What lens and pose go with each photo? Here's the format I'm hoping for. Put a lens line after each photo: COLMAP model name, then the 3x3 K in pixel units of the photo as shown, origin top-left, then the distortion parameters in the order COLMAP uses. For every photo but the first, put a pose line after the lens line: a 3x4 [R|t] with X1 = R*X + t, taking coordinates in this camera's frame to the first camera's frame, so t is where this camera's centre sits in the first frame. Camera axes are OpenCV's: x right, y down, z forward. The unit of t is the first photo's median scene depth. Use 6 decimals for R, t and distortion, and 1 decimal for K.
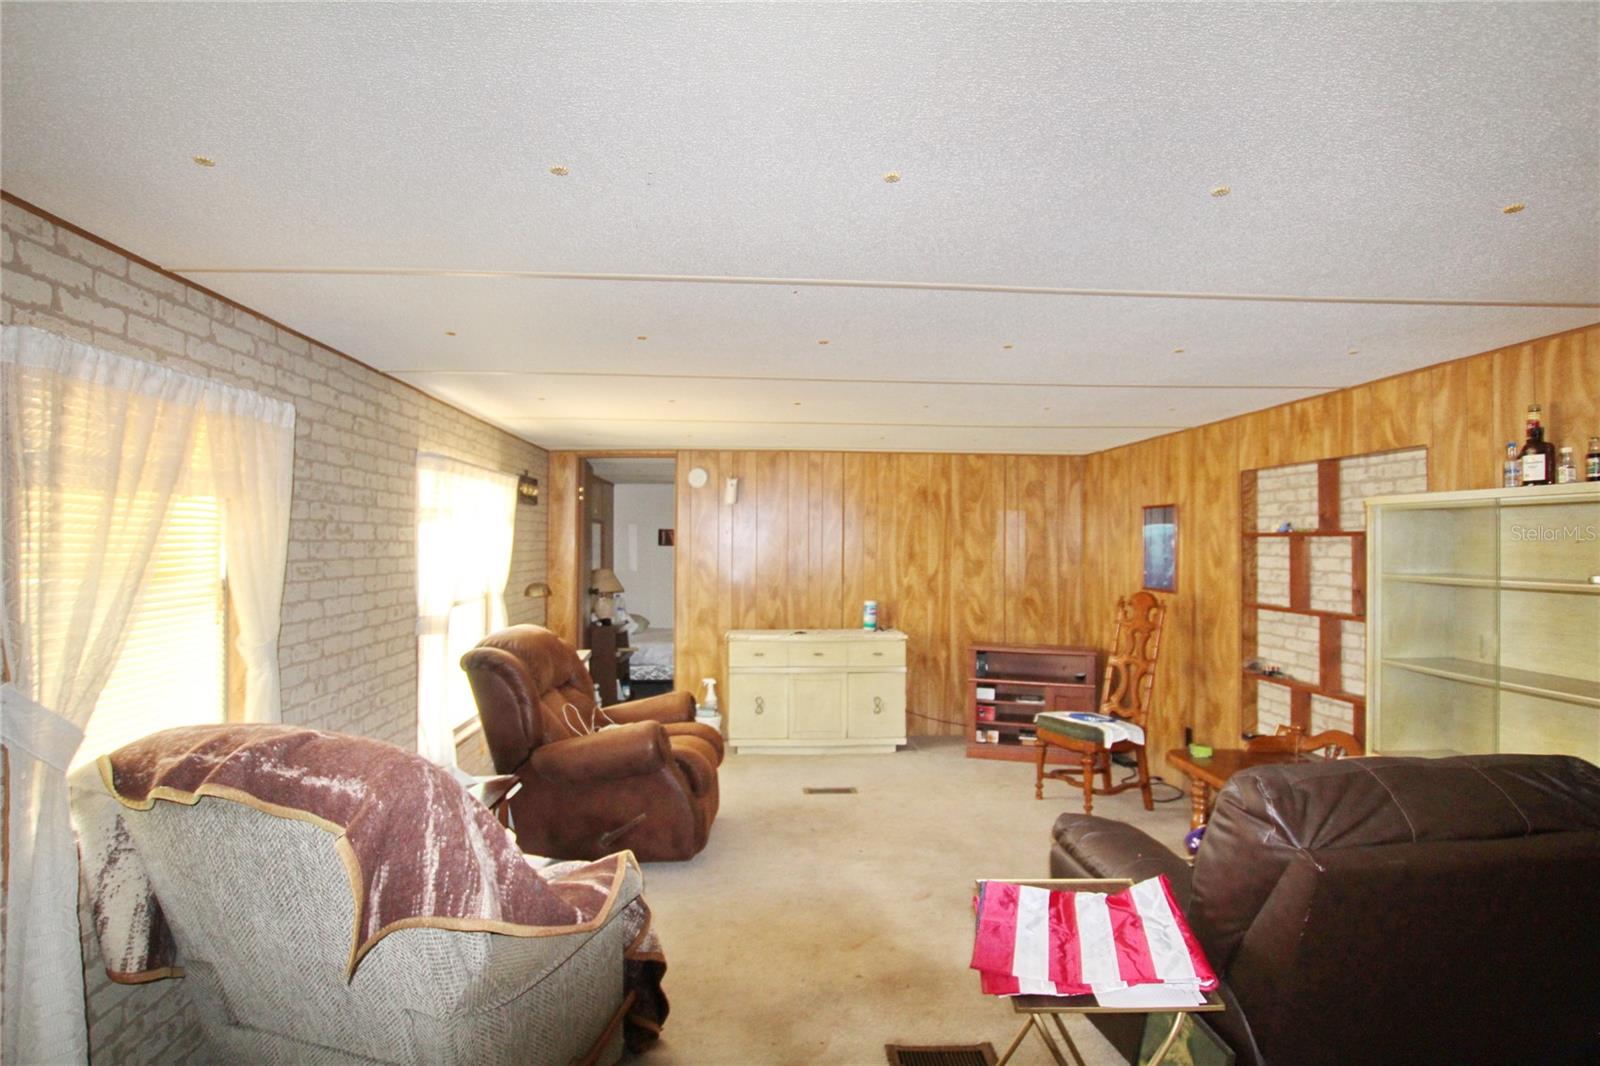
lens RADIAL K [[825.4, 0, 793.6], [0, 825.4, 533.6], [0, 0, 1]] dist [-0.036421, 0.009178]
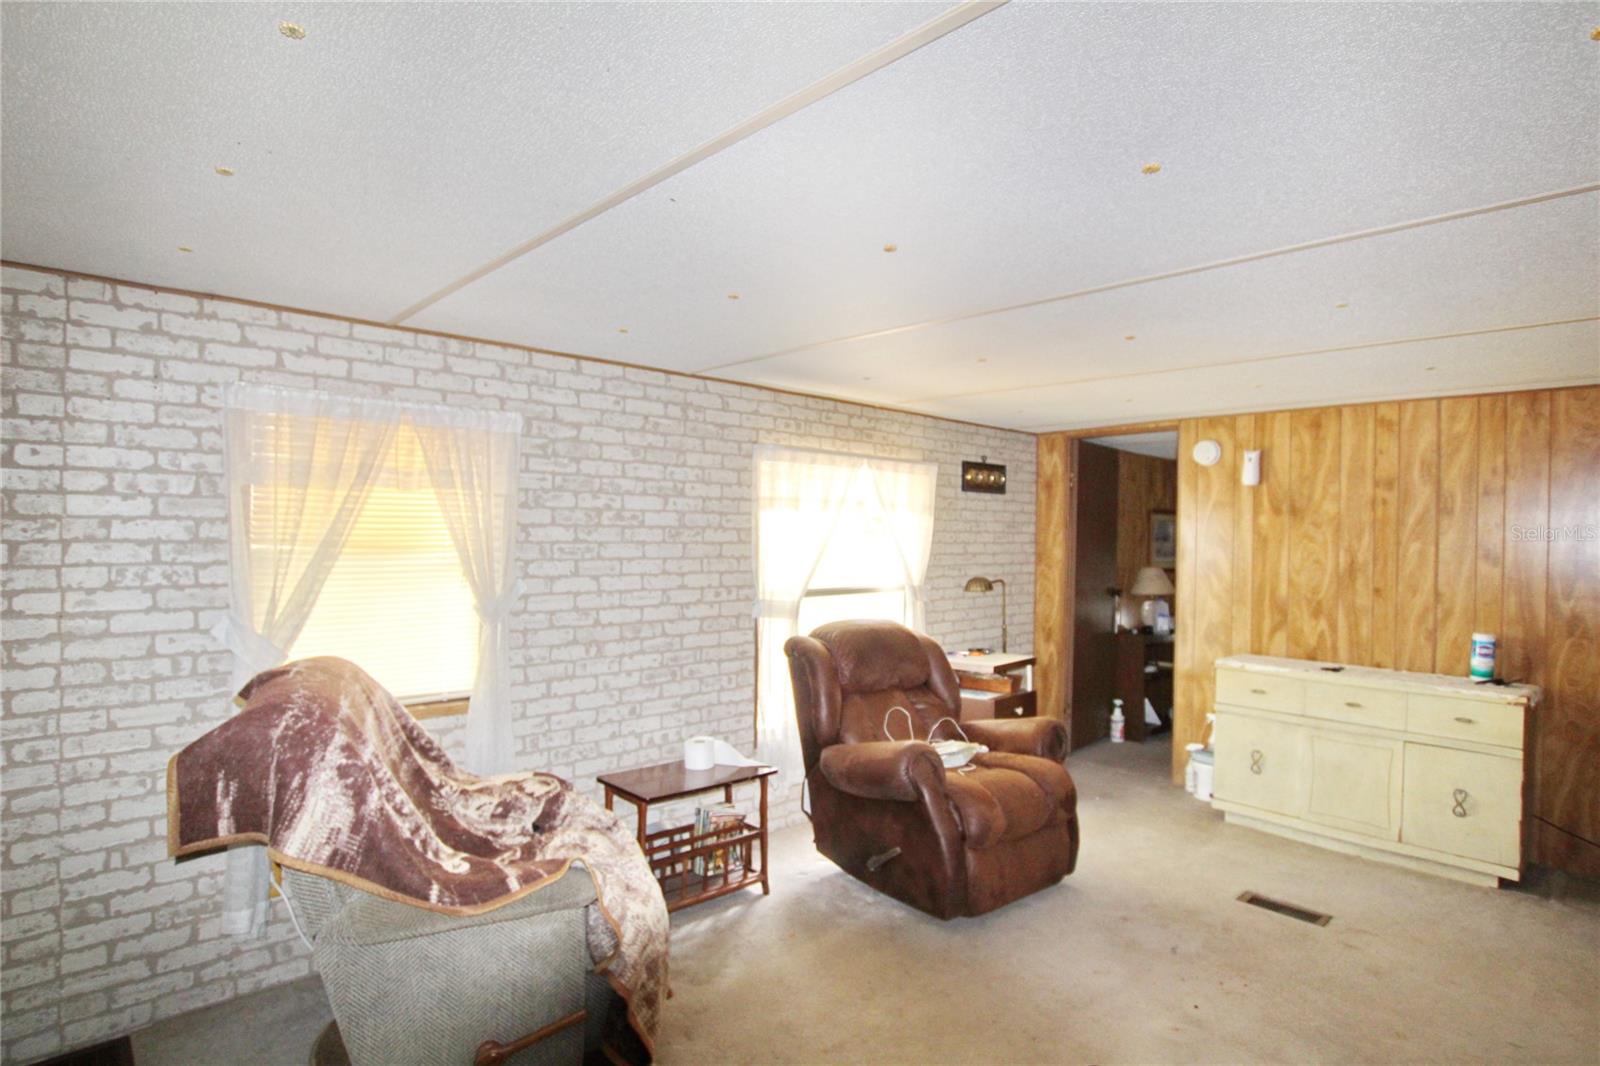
lens RADIAL K [[825.4, 0, 791.5], [0, 825.4, 533.4], [0, 0, 1]] dist [-0.036421, 0.009178]
pose [[0.628226, 0.008774, -0.777981, 0.365293], [-0.005427, 0.999961, 0.006895, 0.006769], [0.778012, -0.000110, 0.628250, 0.330799]]
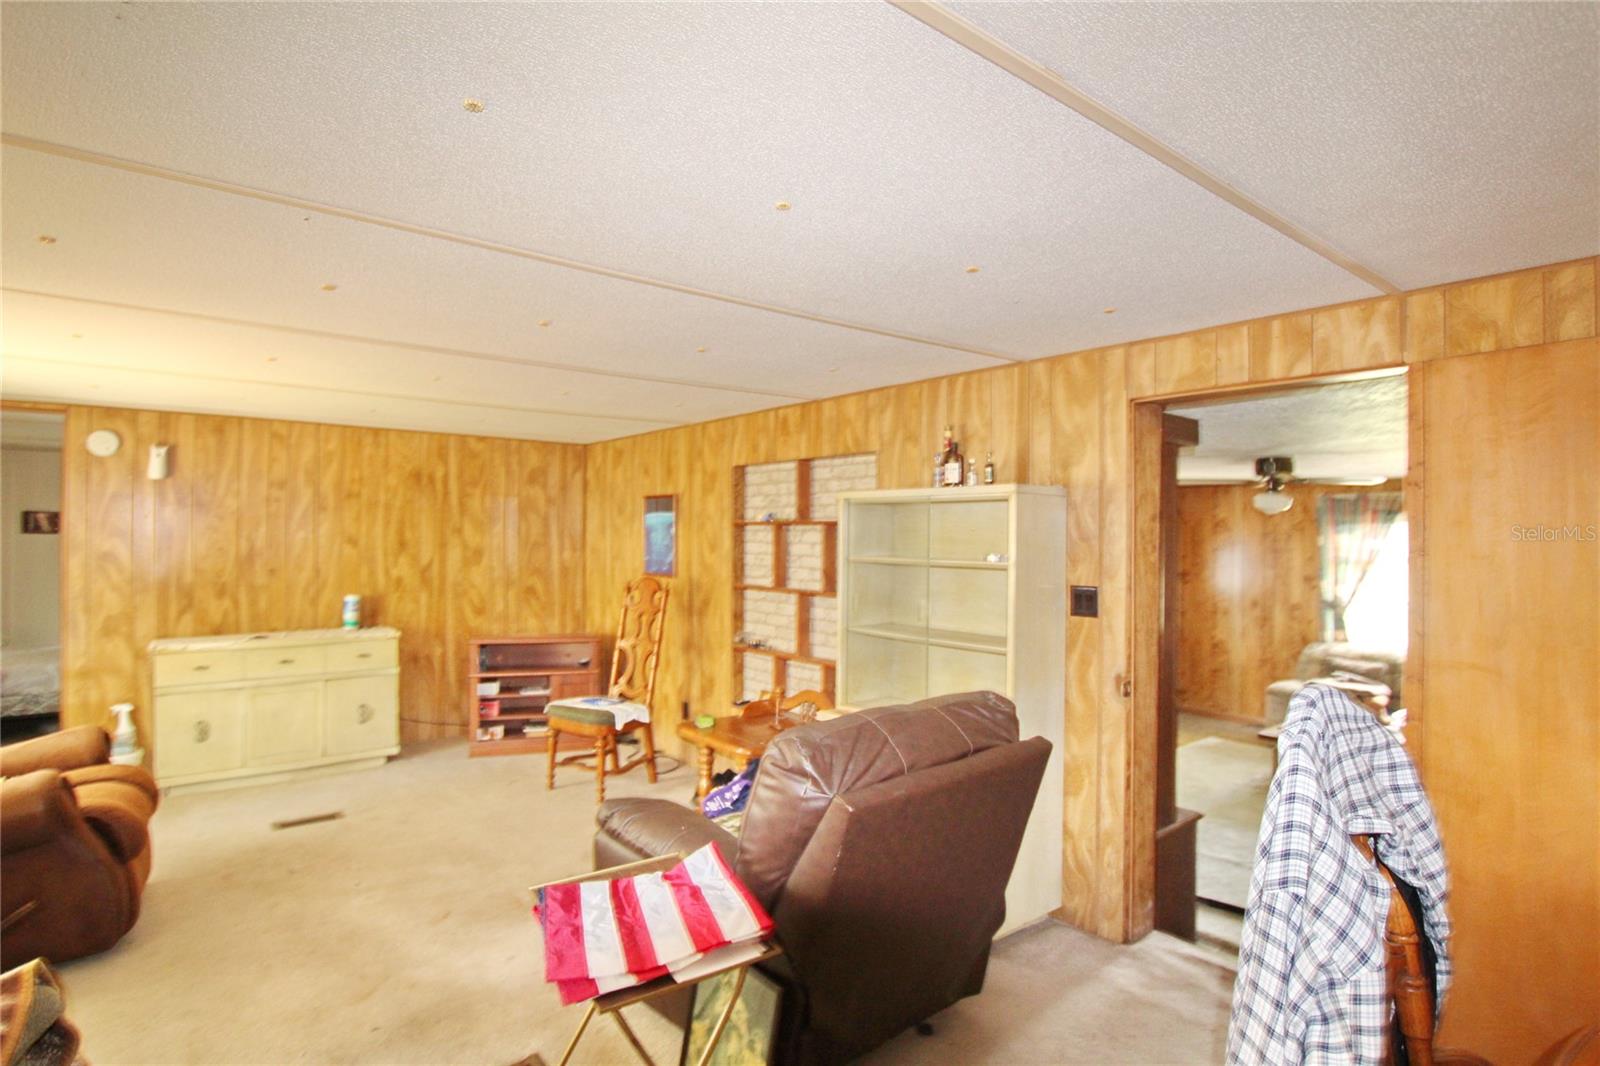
lens RADIAL K [[825.4, 0, 793.6], [0, 825.4, 532.7], [0, 0, 1]] dist [-0.036421, 0.009178]
pose [[0.817746, 0.001489, 0.575577, -0.035429], [-0.008997, 0.999908, 0.010195, 0.002060], [-0.575508, -0.013515, 0.817684, 0.033154]]
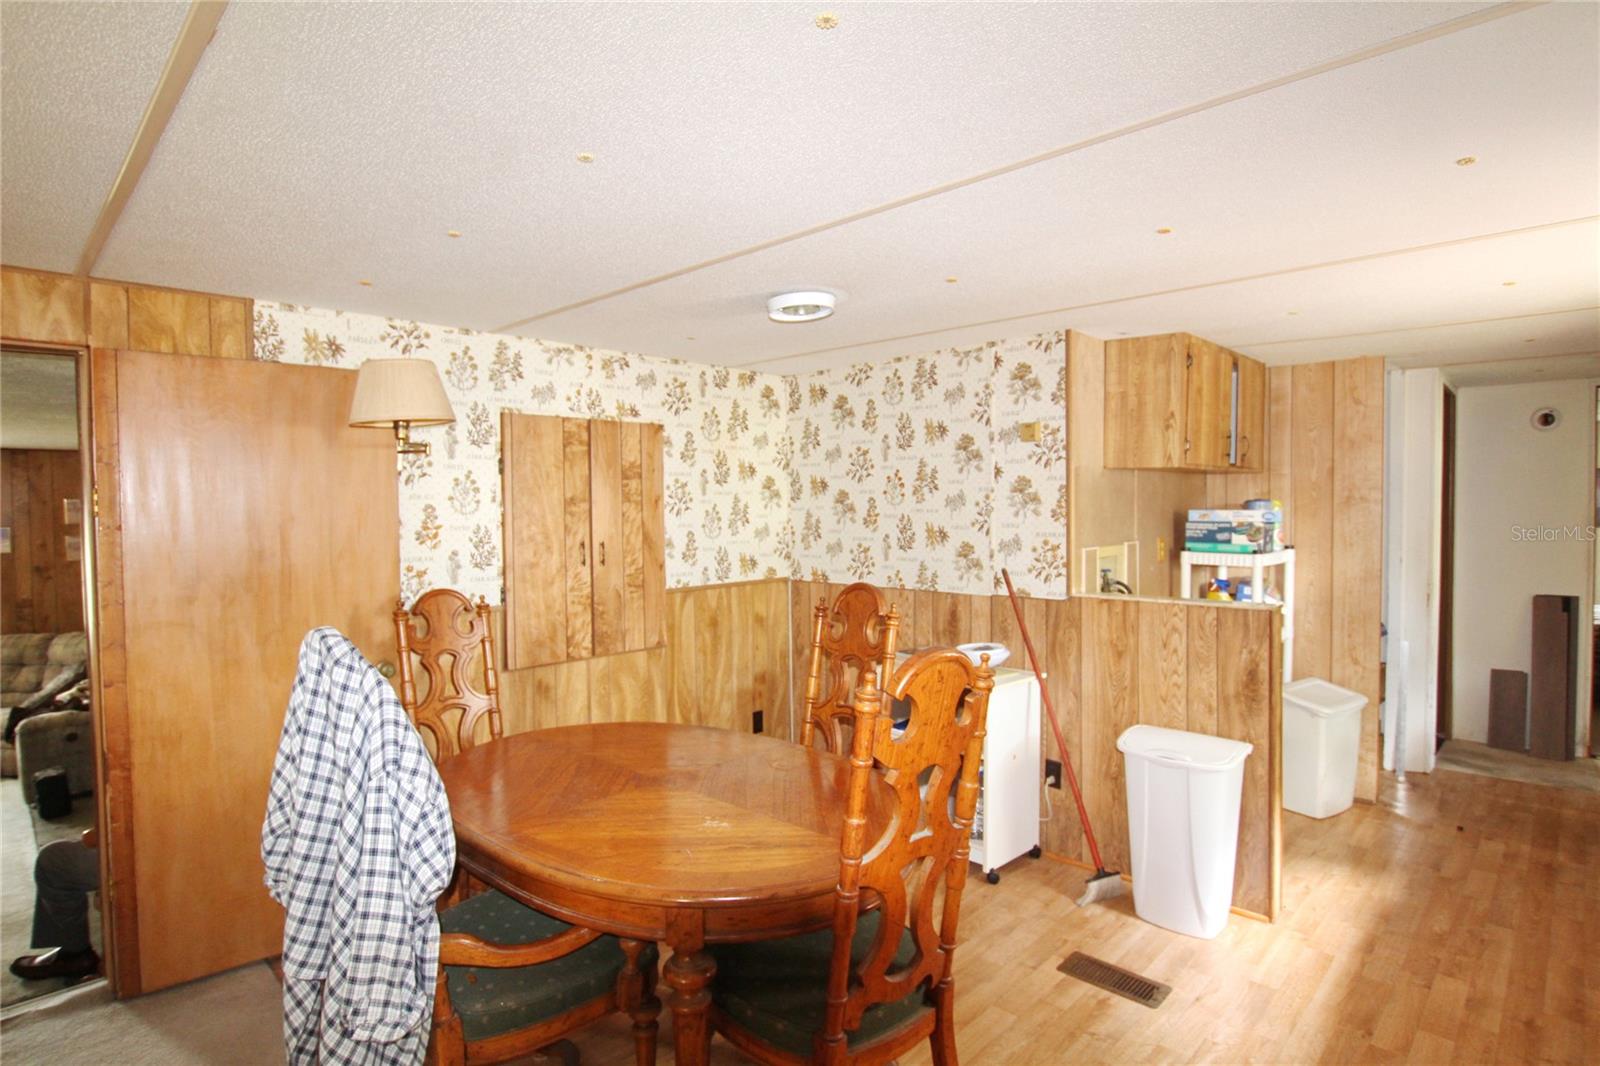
lens RADIAL K [[825.4, 0, 797.5], [0, 825.4, 531.6], [0, 0, 1]] dist [-0.036421, 0.009178]
pose [[-0.669167, -0.020193, 0.742838, -0.400253], [-0.002805, 0.999692, 0.024648, 0.009635], [-0.743107, 0.014410, -0.669018, 0.817981]]
